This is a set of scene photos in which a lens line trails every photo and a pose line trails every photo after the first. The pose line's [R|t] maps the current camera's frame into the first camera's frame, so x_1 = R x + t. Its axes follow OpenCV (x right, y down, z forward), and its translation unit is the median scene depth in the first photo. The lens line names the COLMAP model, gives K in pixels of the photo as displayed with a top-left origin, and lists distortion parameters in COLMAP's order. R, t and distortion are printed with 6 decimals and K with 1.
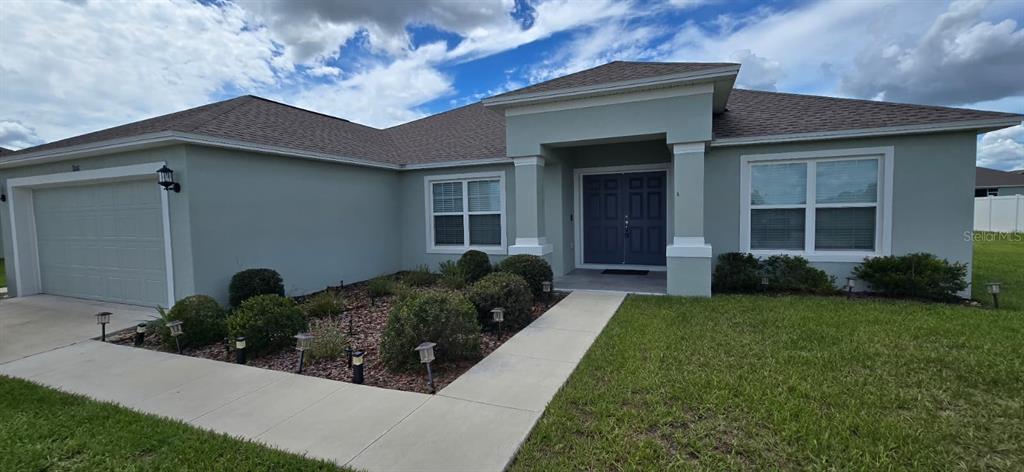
lens RADIAL K [[421.8, 0, 516.6], [0, 421.8, 234.8], [0, 0, 1]] dist [-0.005545, 0.002315]
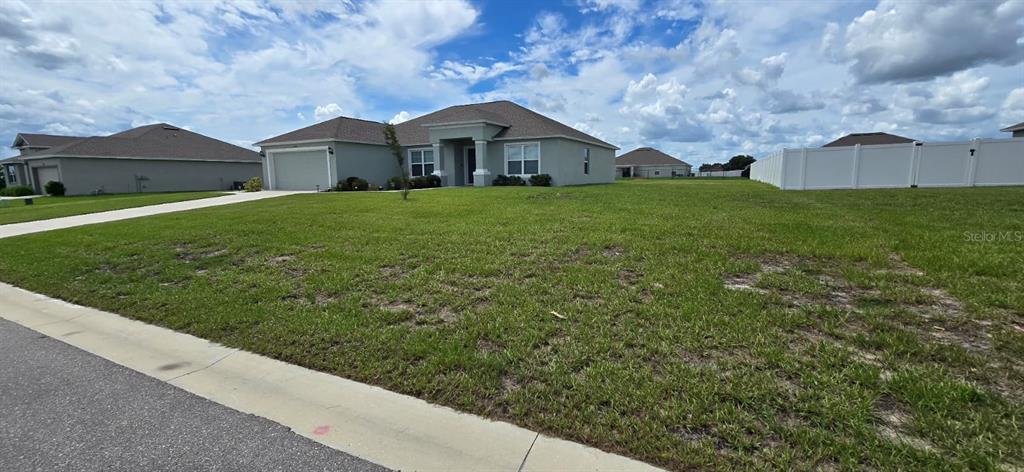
lens RADIAL K [[421.8, 0, 512.5], [0, 421.8, 232.3], [0, 0, 1]] dist [-0.005545, 0.002315]
pose [[0.997499, 0.018652, -0.068176, 0.841540], [-0.013524, 0.997098, 0.074912, 0.232357], [0.069376, -0.073803, 0.994857, -2.153433]]
